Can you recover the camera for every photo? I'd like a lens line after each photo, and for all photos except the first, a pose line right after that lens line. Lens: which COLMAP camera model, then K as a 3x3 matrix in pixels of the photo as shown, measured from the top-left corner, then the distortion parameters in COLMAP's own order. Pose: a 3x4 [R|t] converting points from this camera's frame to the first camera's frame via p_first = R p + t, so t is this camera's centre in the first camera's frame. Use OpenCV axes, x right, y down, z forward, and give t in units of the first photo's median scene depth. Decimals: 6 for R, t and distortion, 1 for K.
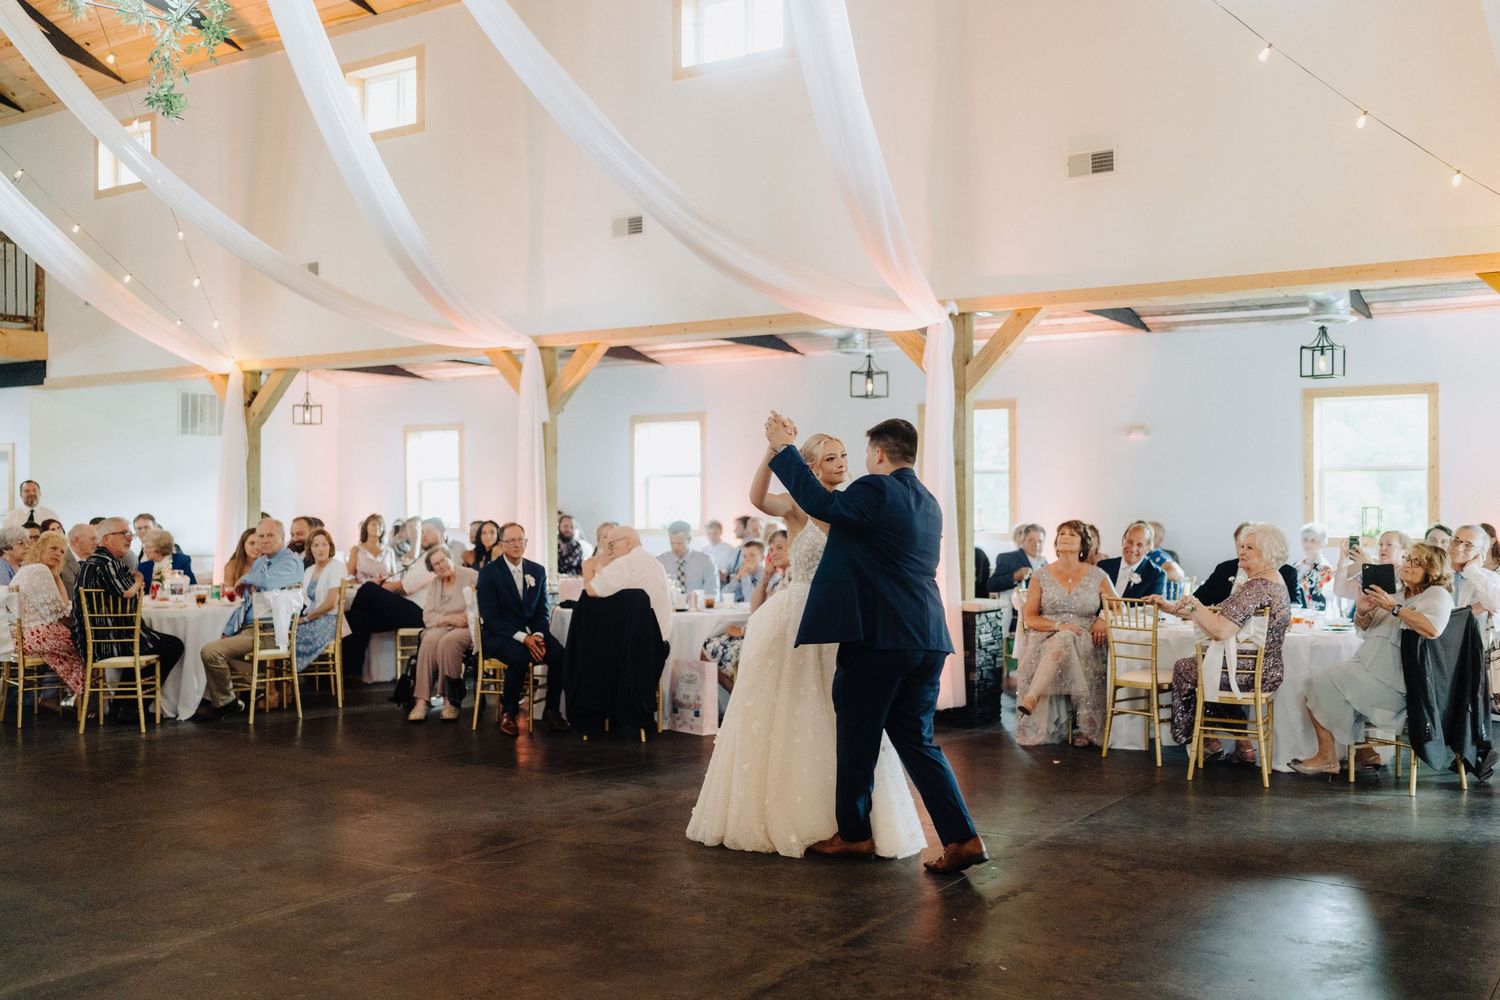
lens RADIAL K [[1481.3, 0, 725.1], [0, 1481.3, 507.8], [0, 0, 1]] dist [0.002385, 0.007928]
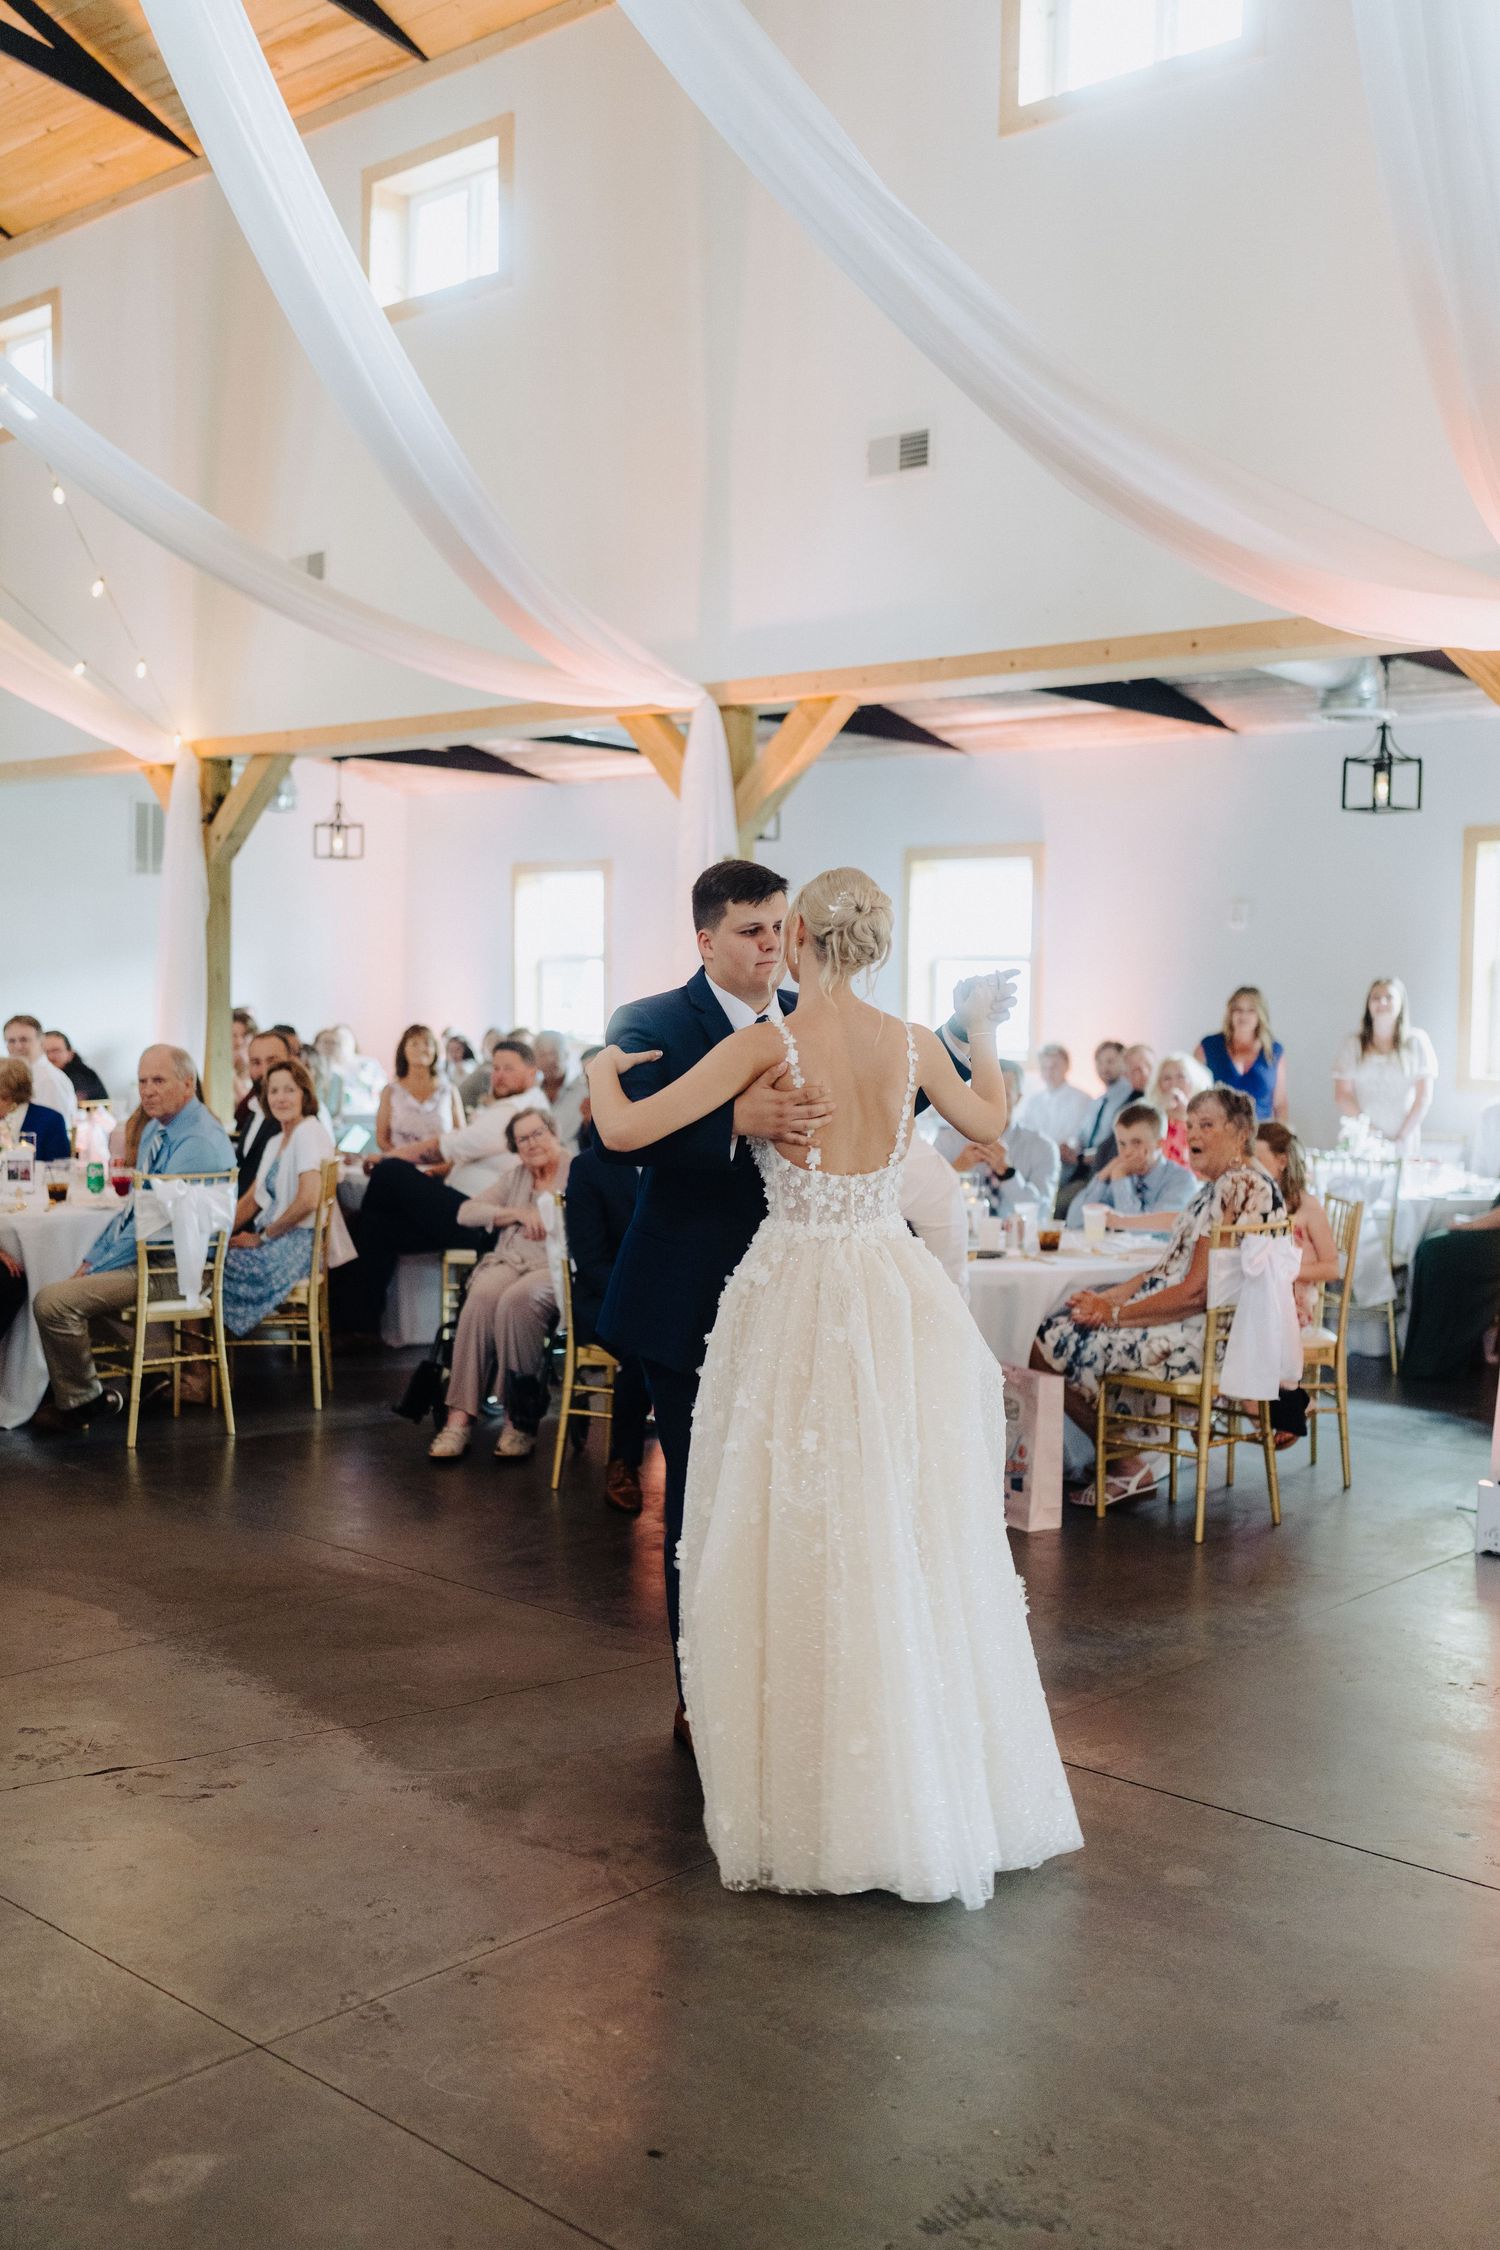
lens RADIAL K [[2221.9, 0, 742.7], [0, 2221.9, 1153.4], [0, 0, 1]] dist [0.002385, 0.007928]
pose [[0.989908, 0.027175, -0.139084, -0.007844], [-0.017143, 0.997197, 0.072824, -0.011204], [0.140673, -0.069705, 0.987599, 0.238563]]
